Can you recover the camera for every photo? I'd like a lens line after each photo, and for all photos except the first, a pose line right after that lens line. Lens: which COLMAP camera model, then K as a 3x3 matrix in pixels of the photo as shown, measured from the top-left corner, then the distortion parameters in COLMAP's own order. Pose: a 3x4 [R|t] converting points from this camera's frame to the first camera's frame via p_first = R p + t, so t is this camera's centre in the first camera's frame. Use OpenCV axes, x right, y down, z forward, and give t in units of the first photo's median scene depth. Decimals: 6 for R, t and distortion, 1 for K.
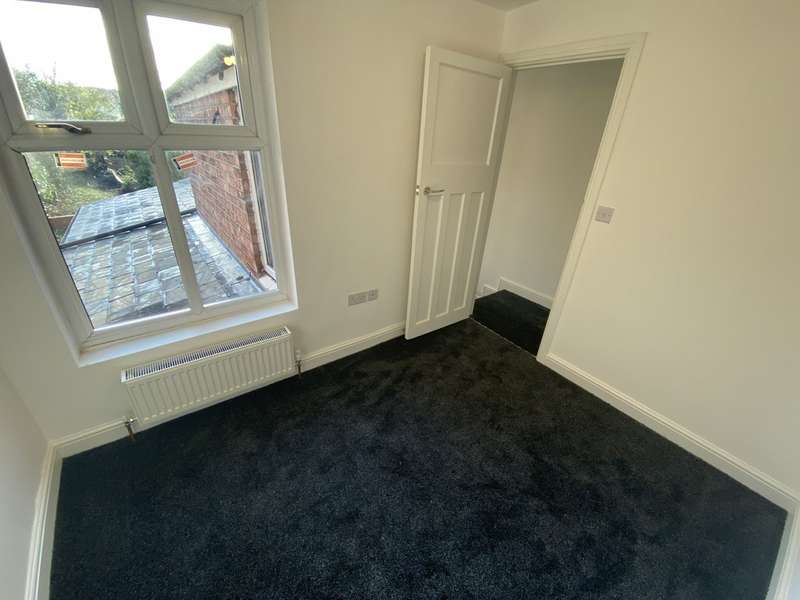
lens RADIAL K [[321.8, 0, 400.0], [0, 321.8, 300.0], [0, 0, 1]] dist [0.031024, -0.024755]
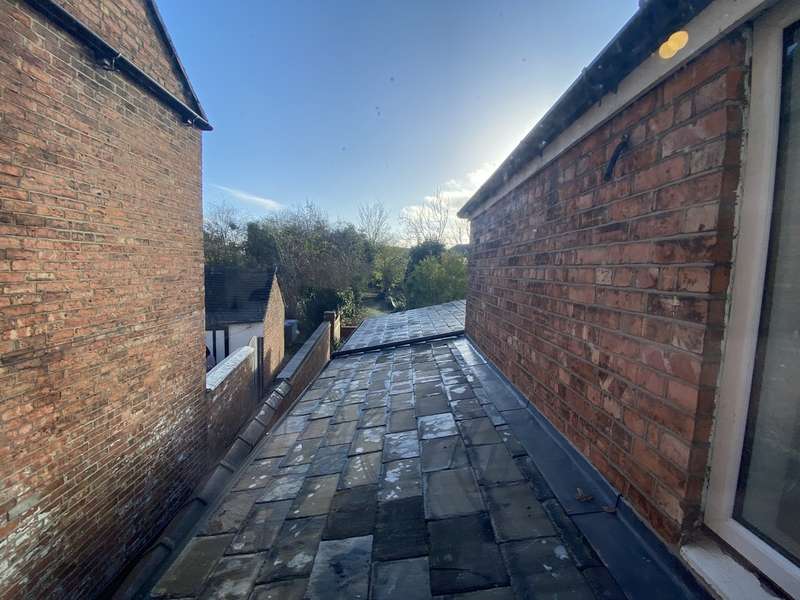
lens RADIAL K [[321.8, 0, 400.0], [0, 321.8, 300.0], [0, 0, 1]] dist [0.031024, -0.024755]
pose [[0.790553, 0.033301, -0.611488, -0.325324], [-0.267687, 0.916866, -0.296143, -0.084086], [0.550790, 0.397804, 0.733745, 0.348916]]
